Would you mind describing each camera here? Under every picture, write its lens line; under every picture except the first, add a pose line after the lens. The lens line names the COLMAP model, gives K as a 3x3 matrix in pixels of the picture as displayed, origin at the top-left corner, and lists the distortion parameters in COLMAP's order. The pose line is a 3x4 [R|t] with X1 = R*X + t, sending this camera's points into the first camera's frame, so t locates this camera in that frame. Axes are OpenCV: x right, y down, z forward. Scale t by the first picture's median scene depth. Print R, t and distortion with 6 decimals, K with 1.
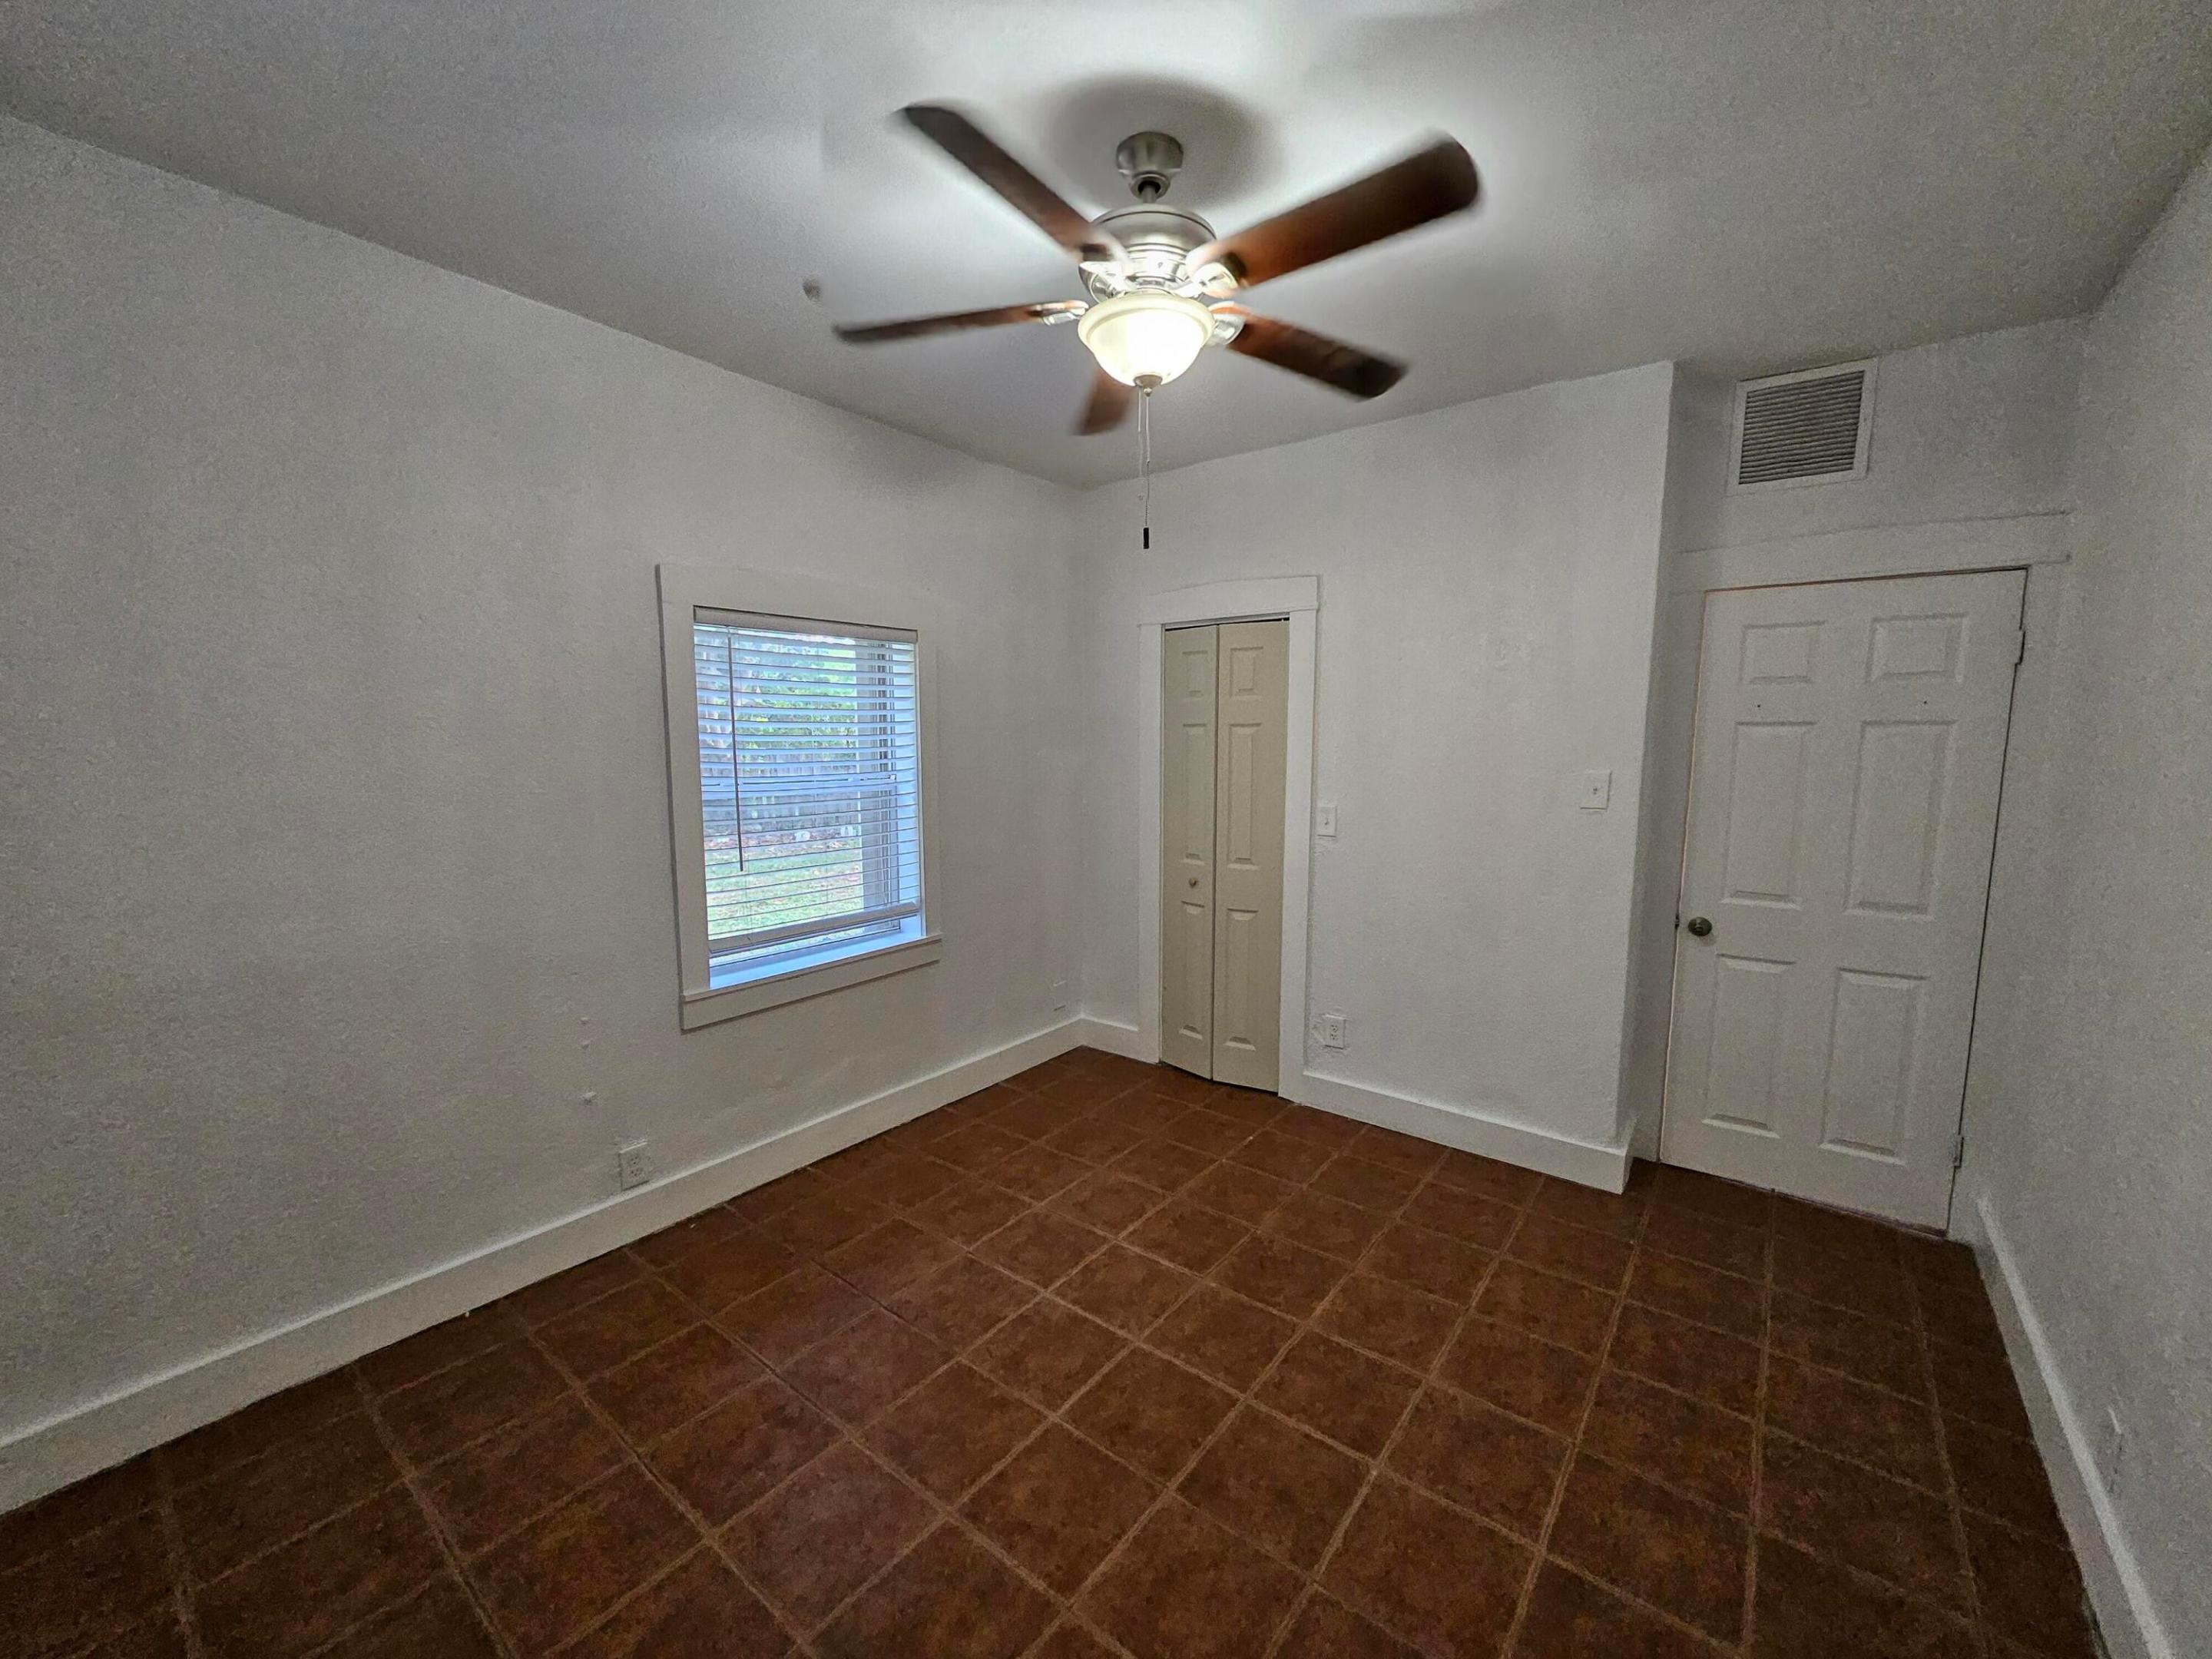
lens RADIAL K [[873.2, 0, 1115.6], [0, 873.2, 845.5], [0, 0, 1]] dist [0.001598, -0.000227]
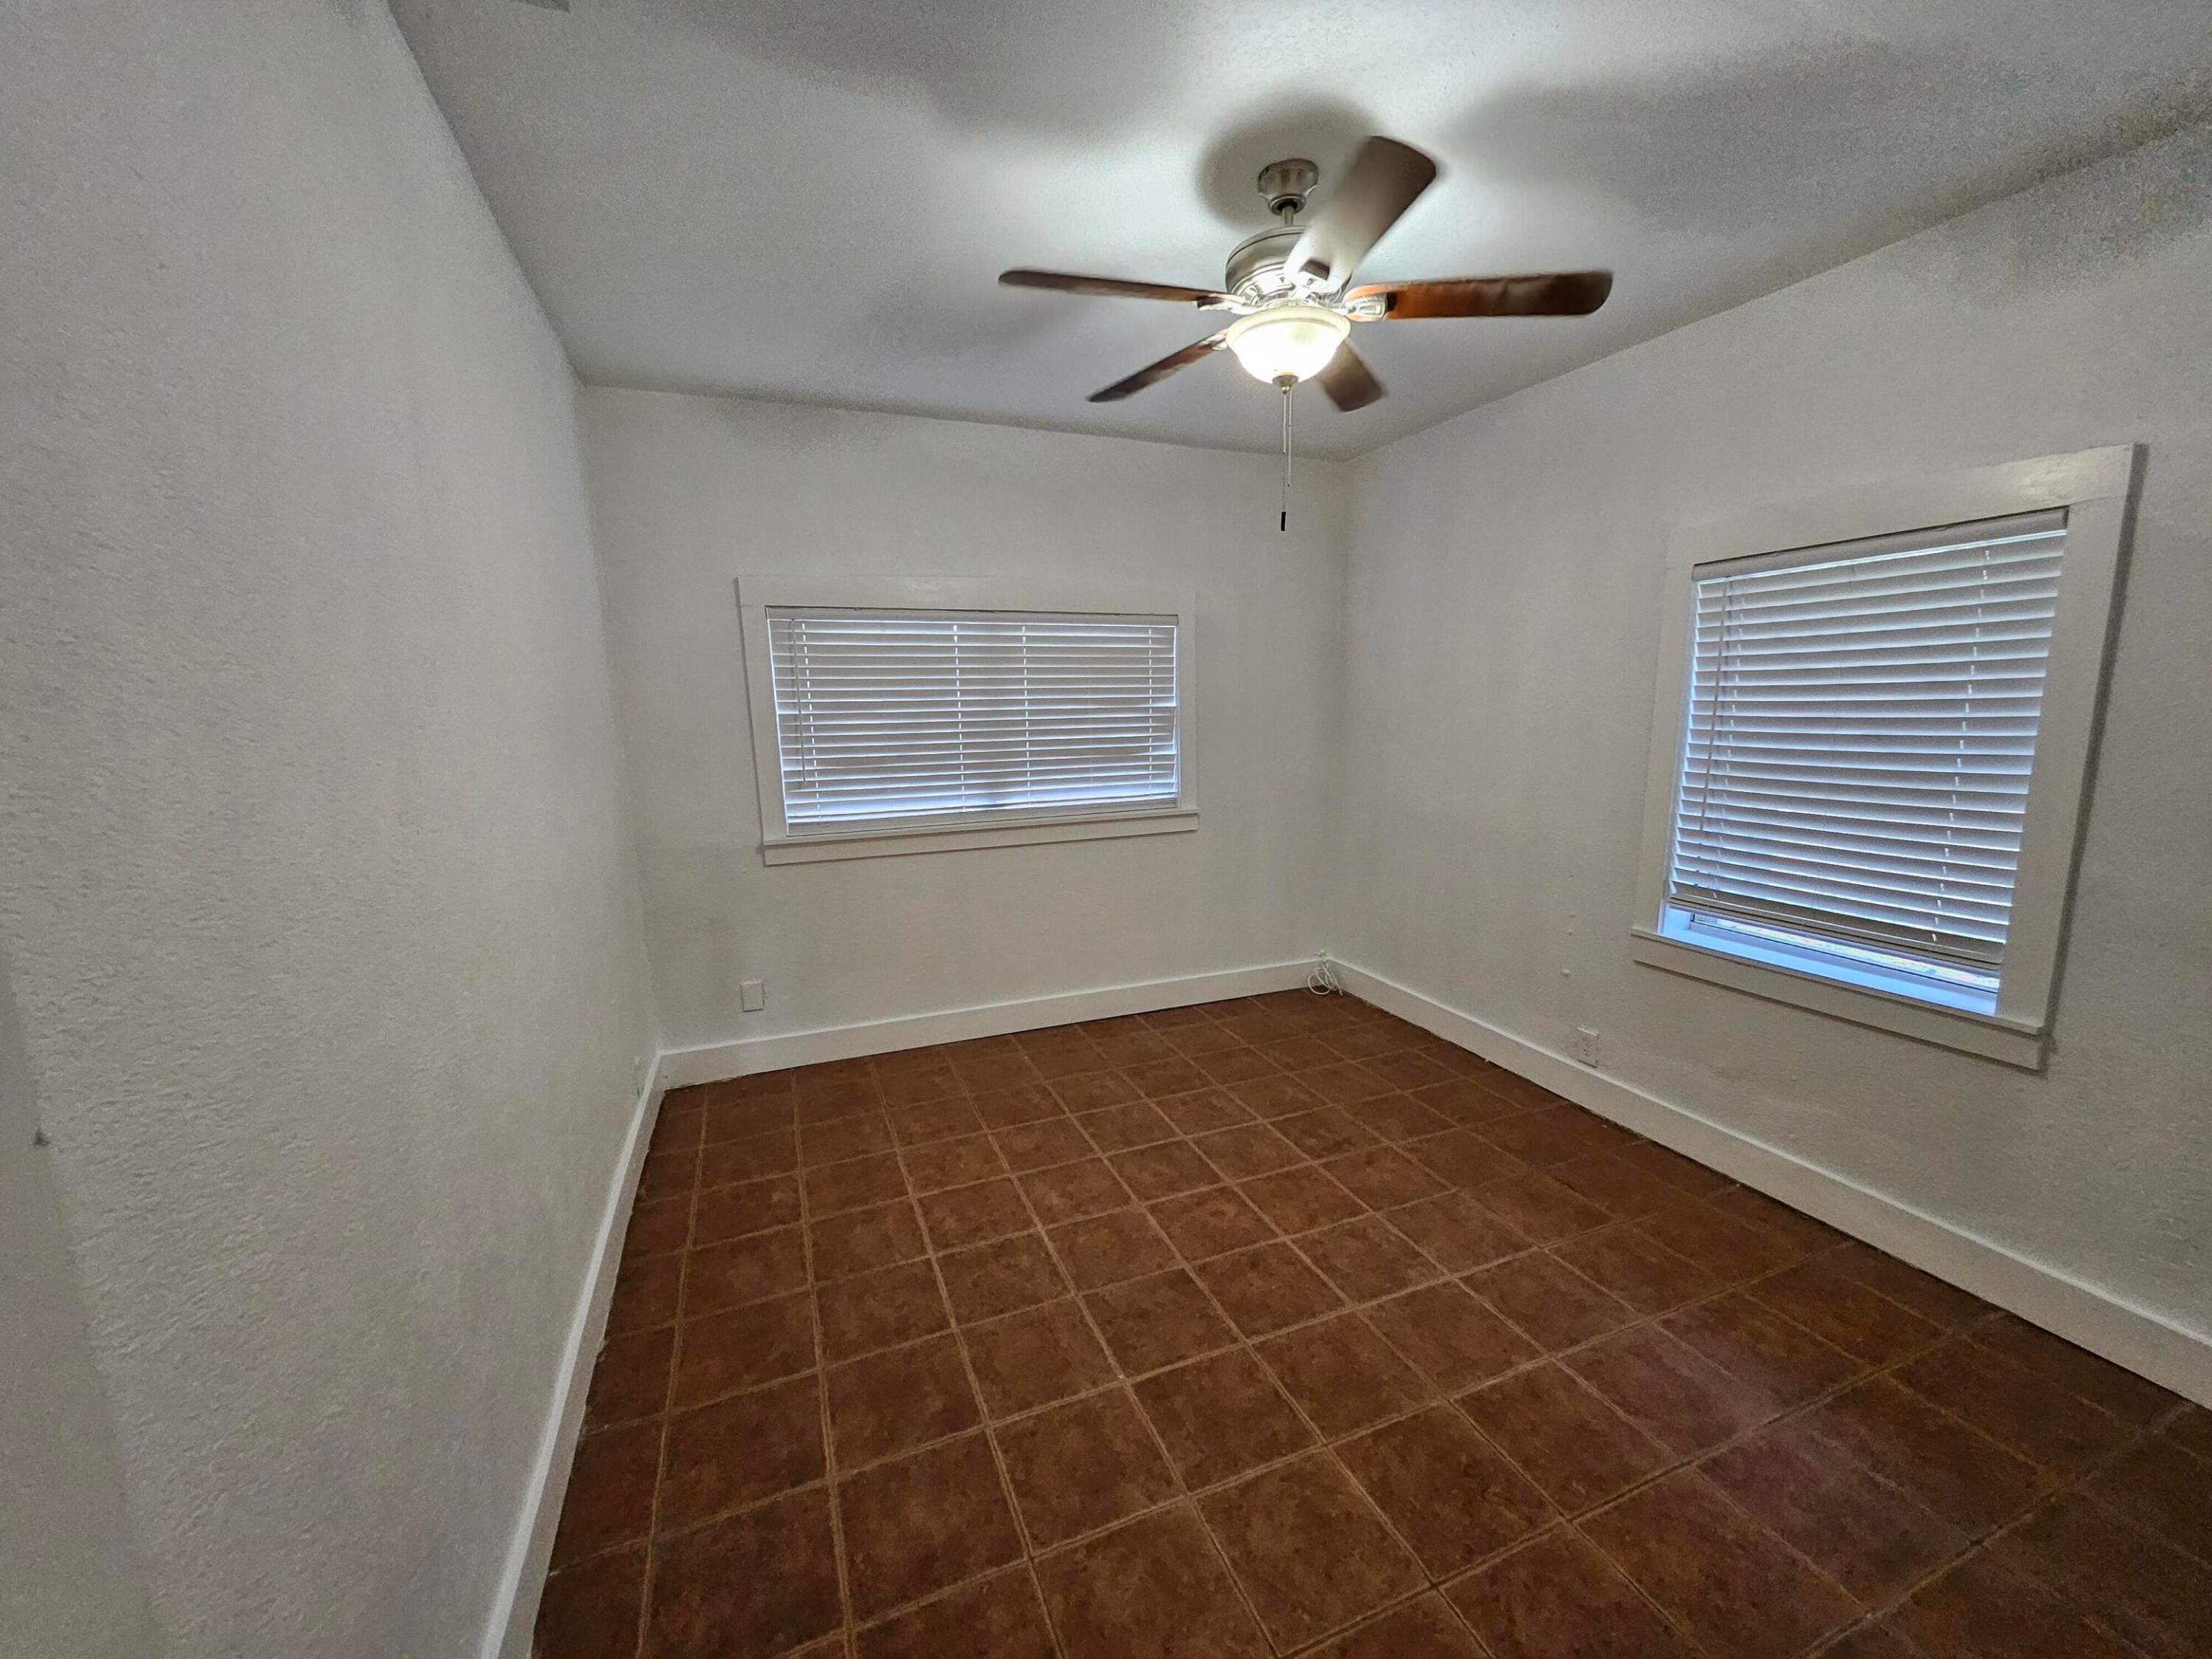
lens RADIAL K [[873.2, 0, 1115.6], [0, 873.2, 845.5], [0, 0, 1]] dist [0.001598, -0.000227]
pose [[-0.498413, 0.144153, -0.854871, 1.021926], [-0.097813, 0.970432, 0.220667, -0.147304], [0.861404, 0.193601, -0.469576, 1.239520]]
